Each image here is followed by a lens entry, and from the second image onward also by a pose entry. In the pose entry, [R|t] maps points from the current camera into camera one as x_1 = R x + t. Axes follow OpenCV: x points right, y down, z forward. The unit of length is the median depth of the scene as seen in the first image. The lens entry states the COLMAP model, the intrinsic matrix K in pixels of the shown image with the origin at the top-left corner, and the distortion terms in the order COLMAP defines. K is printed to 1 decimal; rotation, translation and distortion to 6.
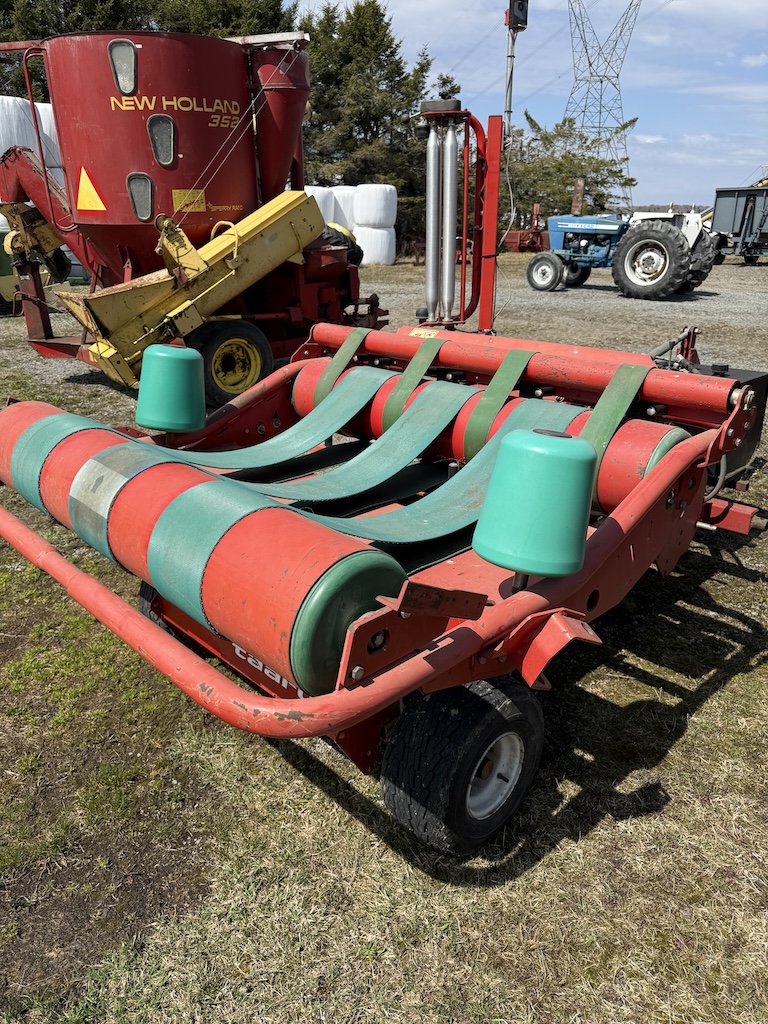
lens RADIAL K [[710.2, 0, 381.5], [0, 710.2, 511.2], [0, 0, 1]] dist [0.059357, -0.063030]
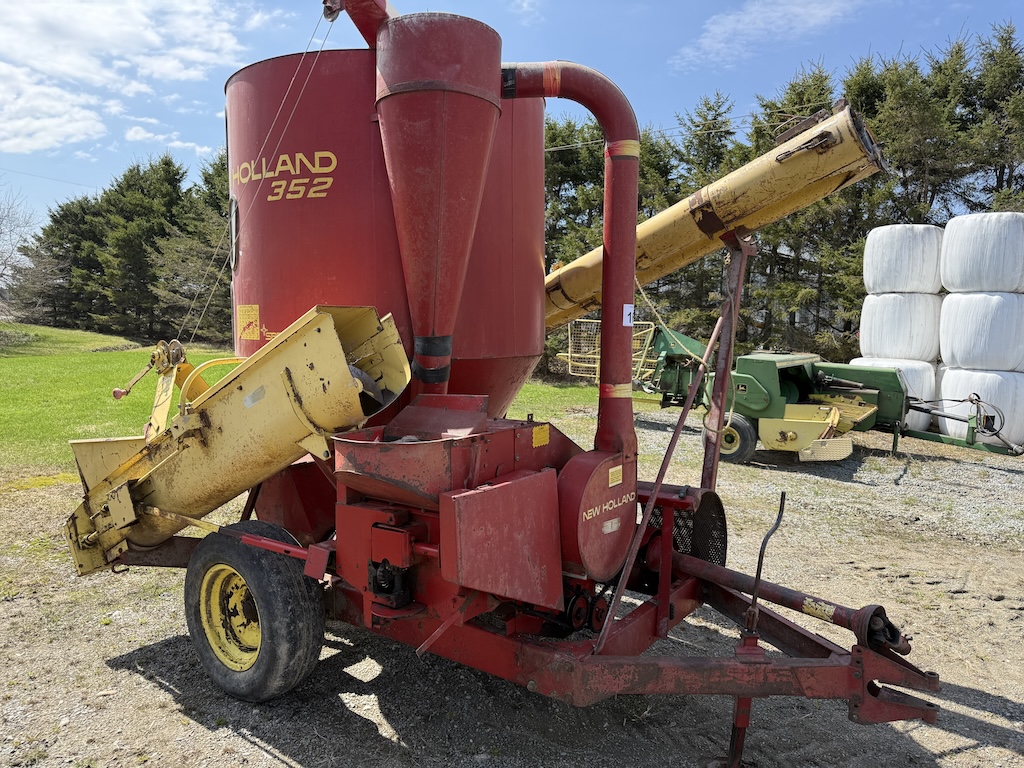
lens RADIAL K [[710.2, 0, 509.2], [0, 710.2, 376.7], [0, 0, 1]] dist [0.059357, -0.063030]
pose [[0.255322, 0.079514, -0.963581, 0.353699], [-0.402190, 0.915029, -0.031062, -0.469415], [0.879235, 0.395474, 0.265607, 1.072141]]
